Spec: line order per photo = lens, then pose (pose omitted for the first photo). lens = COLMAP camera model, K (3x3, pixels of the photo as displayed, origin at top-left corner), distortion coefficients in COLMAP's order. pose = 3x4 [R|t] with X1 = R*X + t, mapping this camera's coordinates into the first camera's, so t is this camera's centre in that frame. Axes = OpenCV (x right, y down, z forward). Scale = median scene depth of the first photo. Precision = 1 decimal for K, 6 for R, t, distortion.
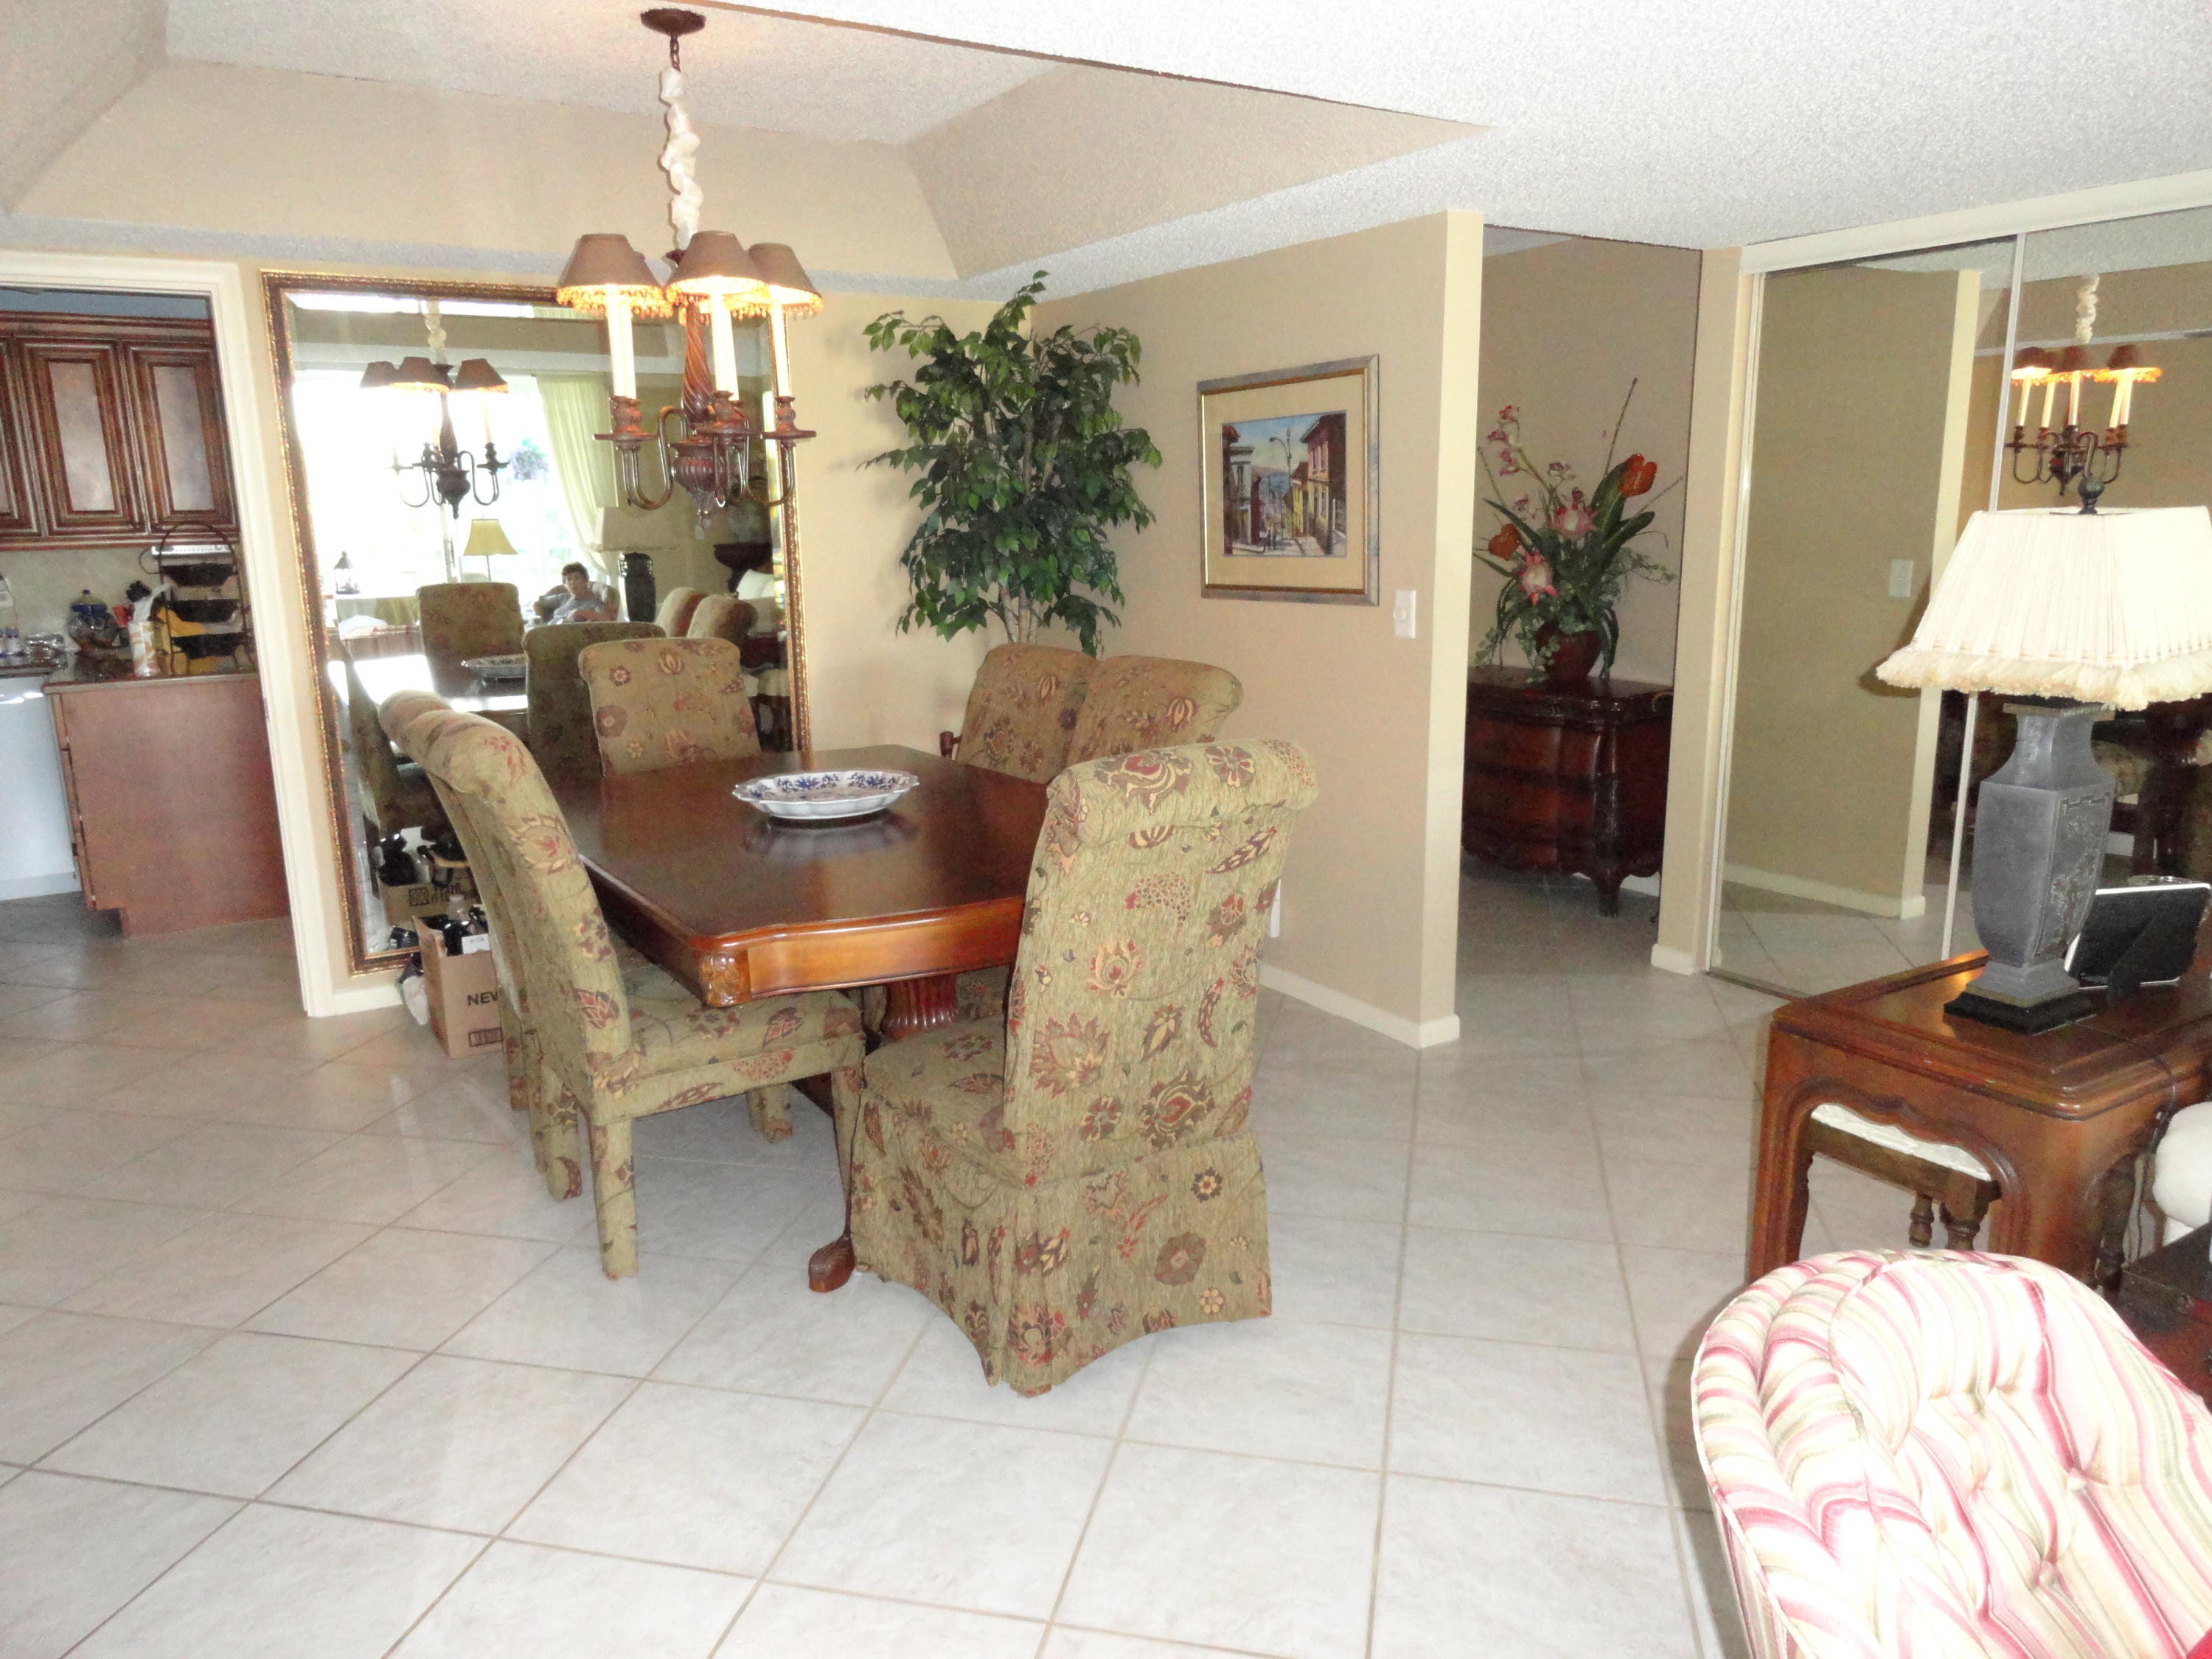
lens RADIAL K [[1514.4, 0, 1106.0], [0, 1514.4, 829.5], [0, 0, 1]] dist [-0.001365, -0.001028]
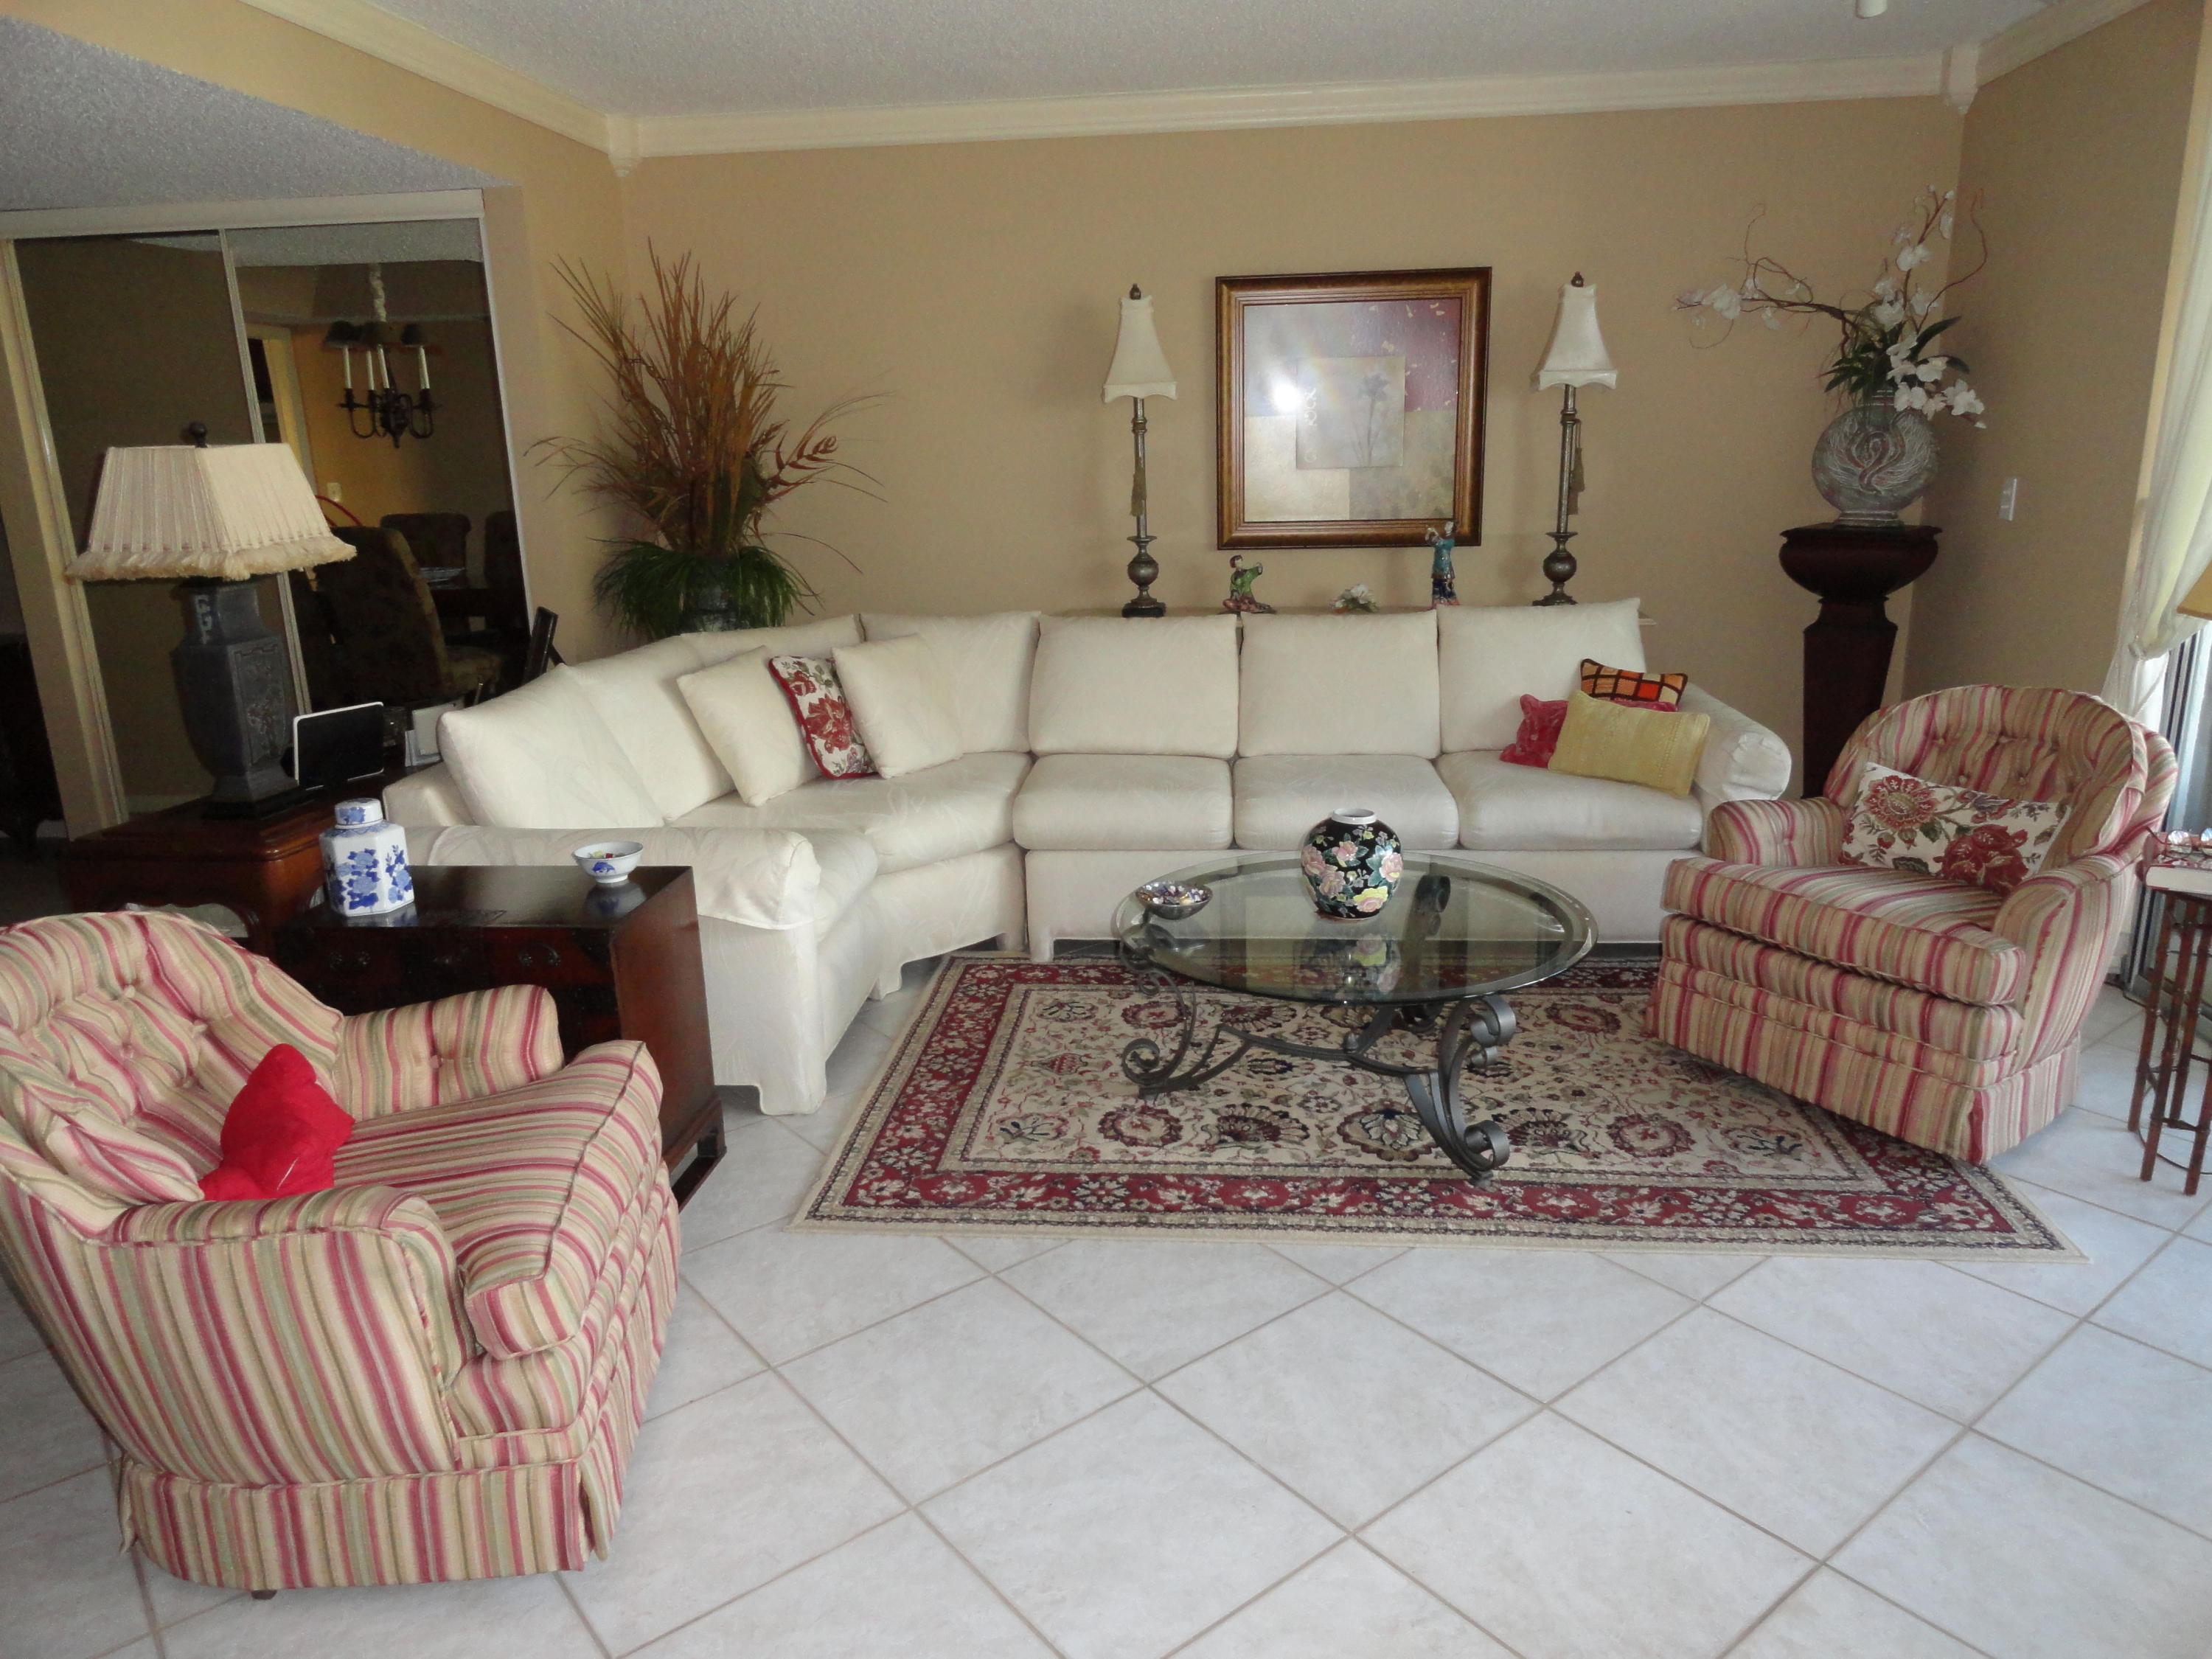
lens RADIAL K [[1493.5, 0, 1106.0], [0, 1493.5, 829.5], [0, 0, 1]] dist [-0.002489, -0.001013]
pose [[0.608435, -0.201644, 0.767558, 0.008303], [0.180701, 0.976976, 0.113421, 0.049575], [-0.772757, 0.069689, 0.630864, -0.187897]]
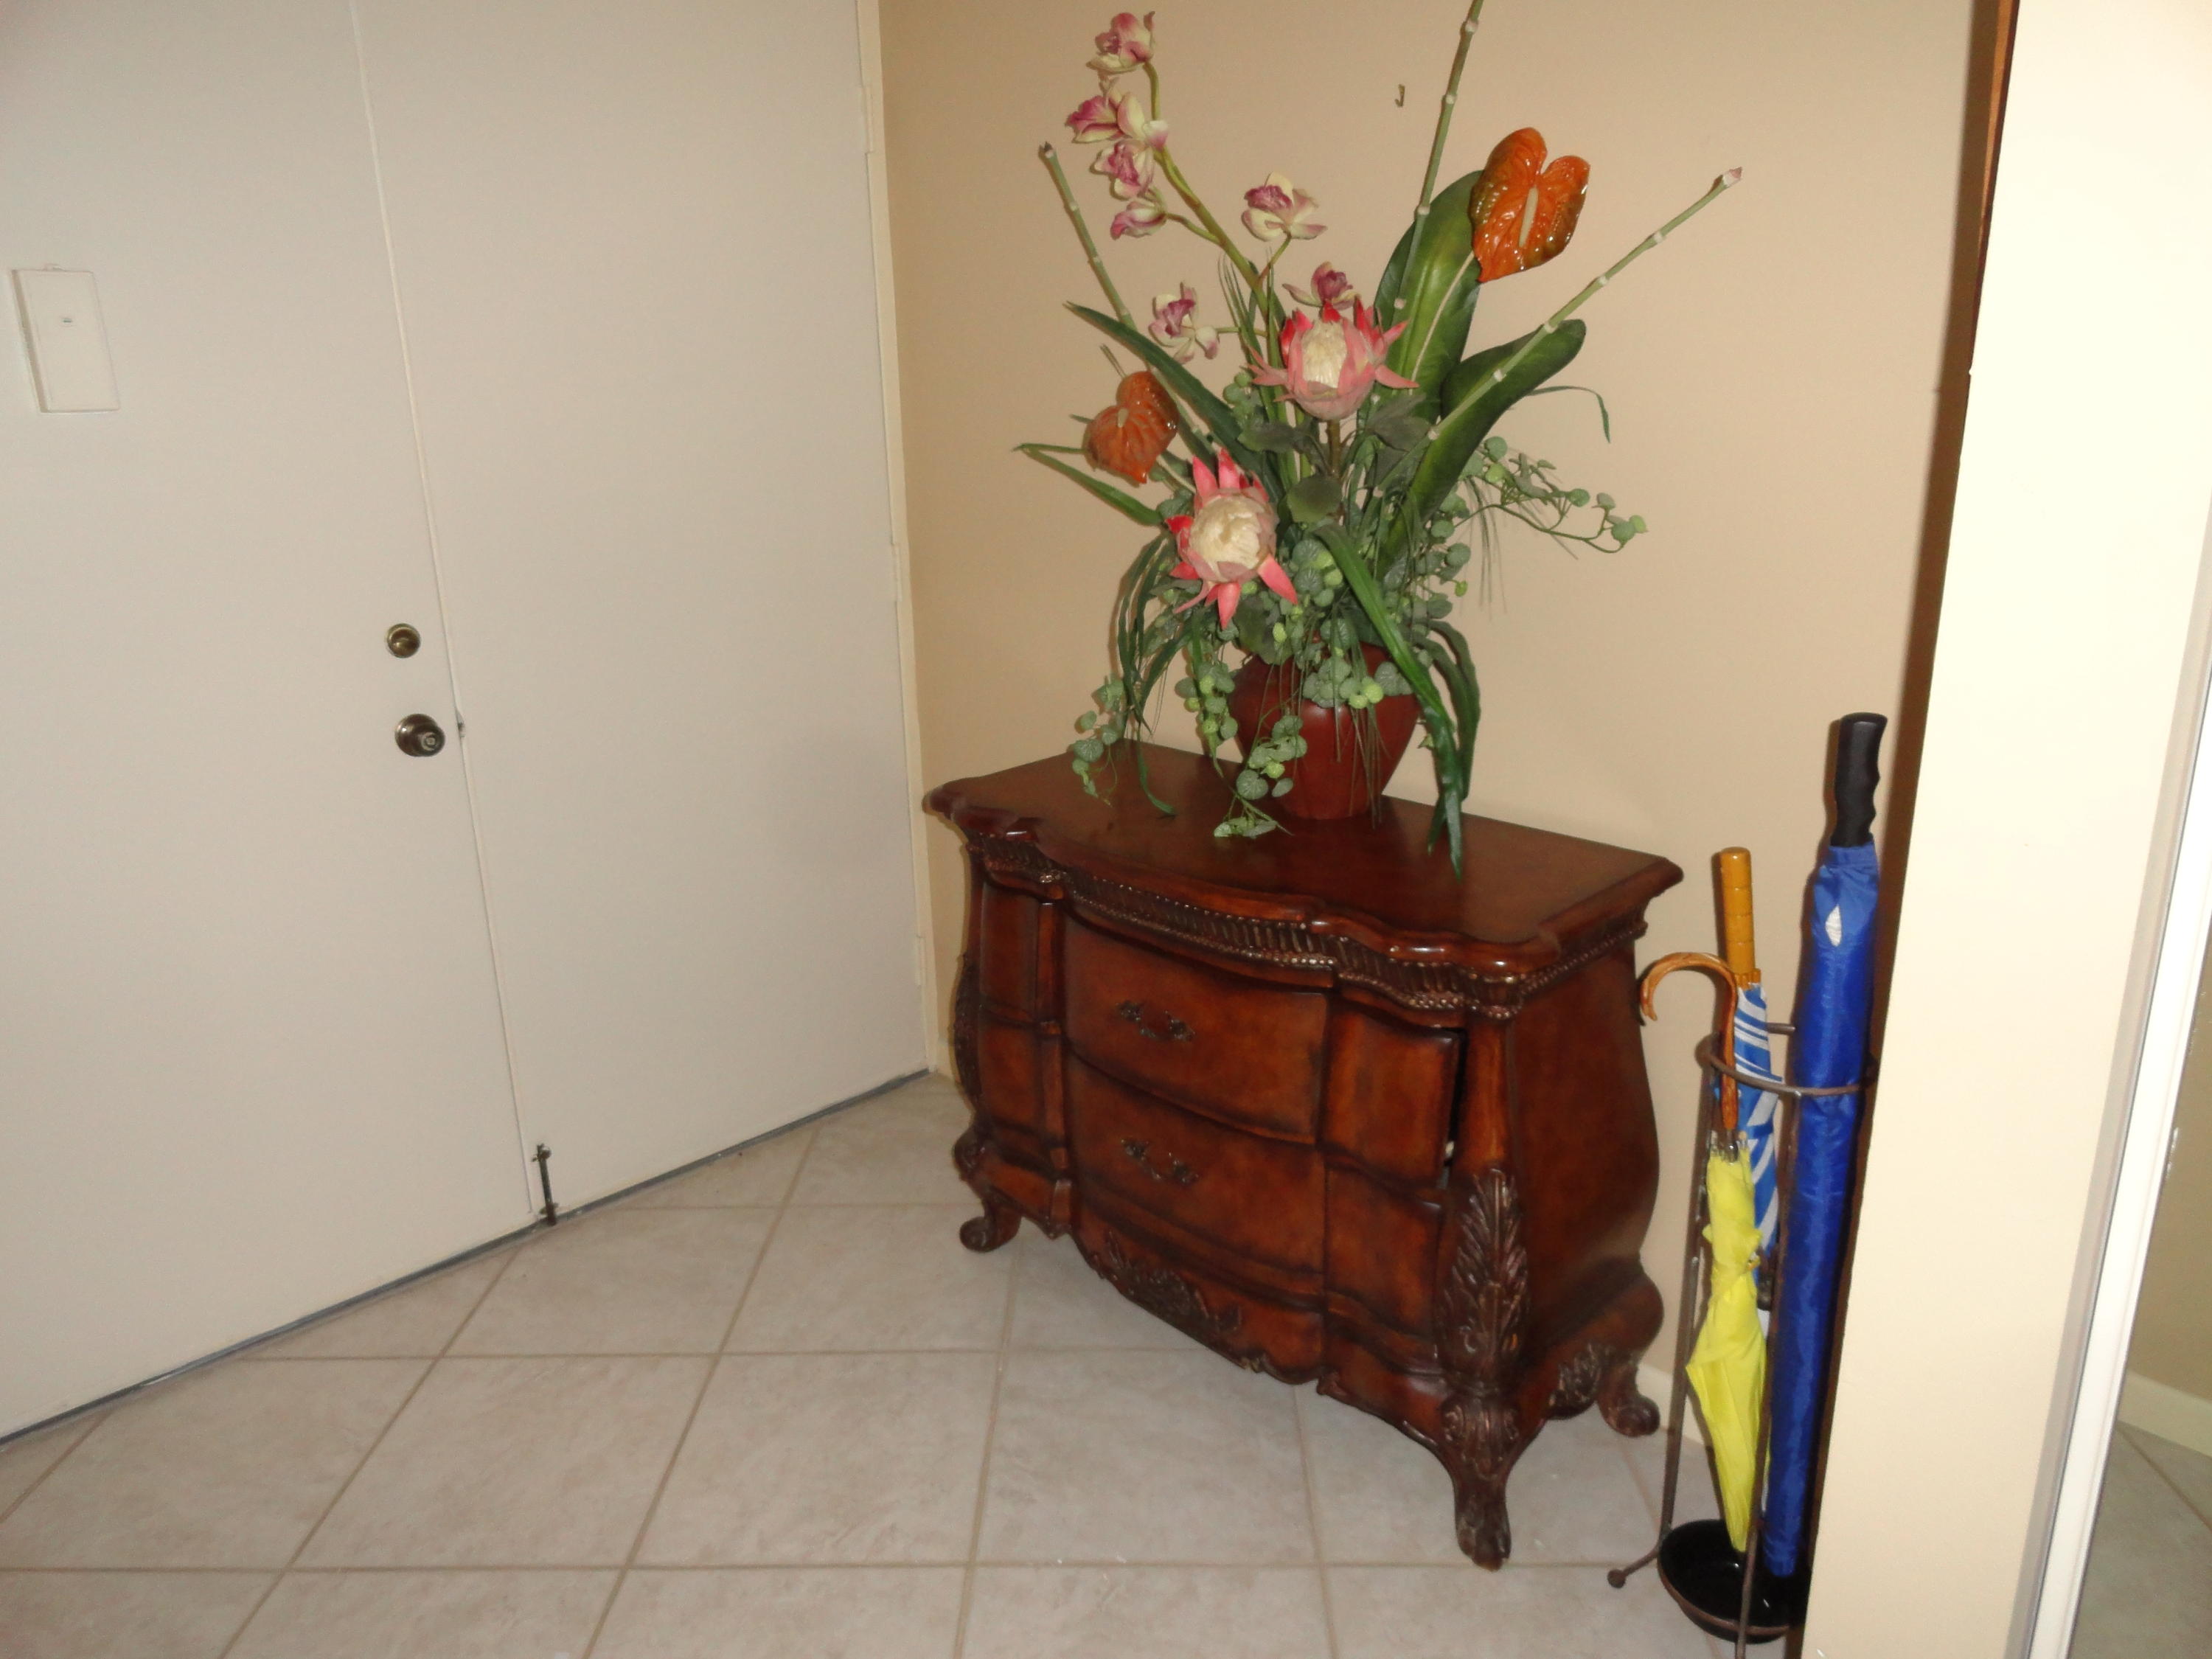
lens RADIAL K [[1514.4, 0, 1106.0], [0, 1514.4, 829.5], [0, 0, 1]] dist [-0.001365, -0.001028]
pose [[0.978438, -0.070428, 0.194160, 0.189219], [0.056808, 0.995575, 0.074850, -0.128574], [-0.198573, -0.062207, 0.978110, 0.677070]]
